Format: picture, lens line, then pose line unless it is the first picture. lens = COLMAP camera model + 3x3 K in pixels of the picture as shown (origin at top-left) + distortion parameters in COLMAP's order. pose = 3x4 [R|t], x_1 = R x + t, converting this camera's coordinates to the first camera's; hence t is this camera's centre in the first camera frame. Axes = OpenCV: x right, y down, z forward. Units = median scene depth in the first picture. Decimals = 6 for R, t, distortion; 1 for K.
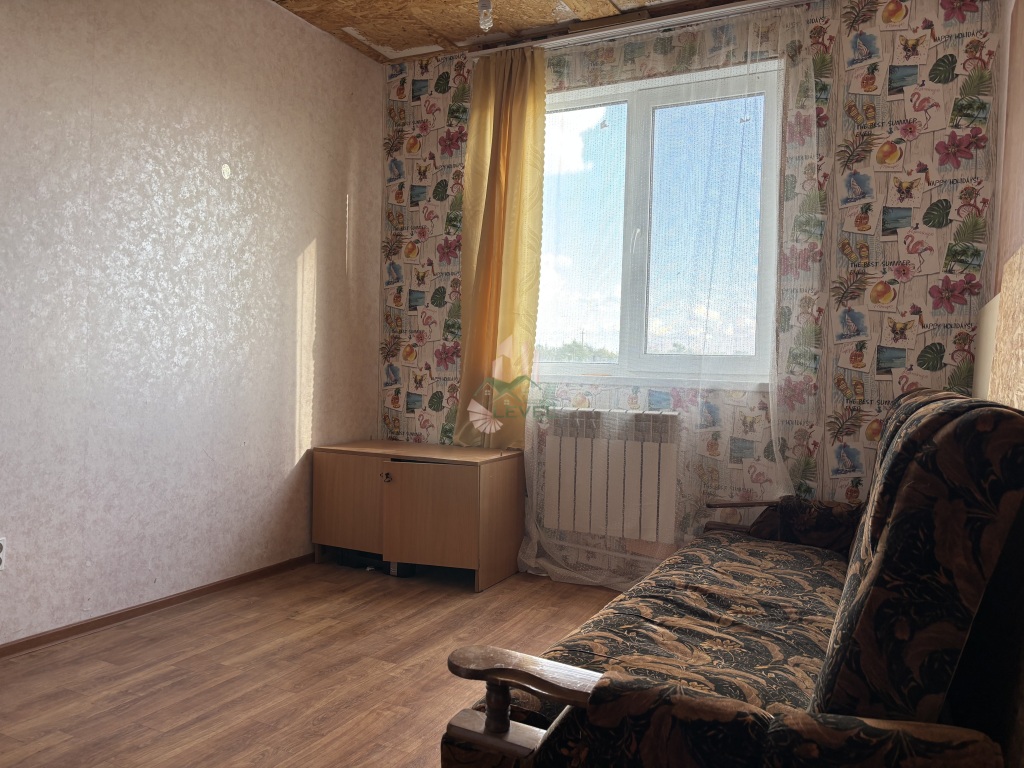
lens RADIAL K [[766.2, 0, 512.0], [0, 766.2, 384.0], [0, 0, 1]] dist [0.082809, -0.099215]
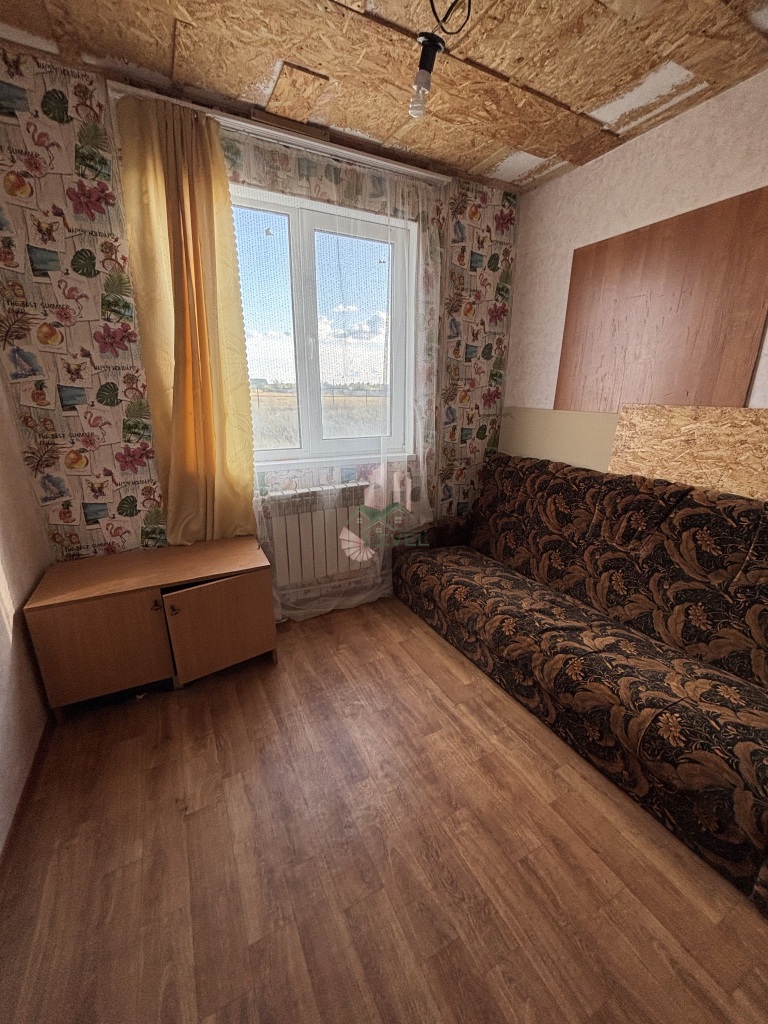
lens RADIAL K [[413.1, 0, 382.3], [0, 413.1, 512.8], [0, 0, 1]] dist [0.001651, 0.000222]
pose [[0.585099, -0.254724, 0.769919, -0.357108], [0.037989, 0.956957, 0.287734, -0.122571], [-0.810072, -0.139104, 0.569591, 0.503094]]
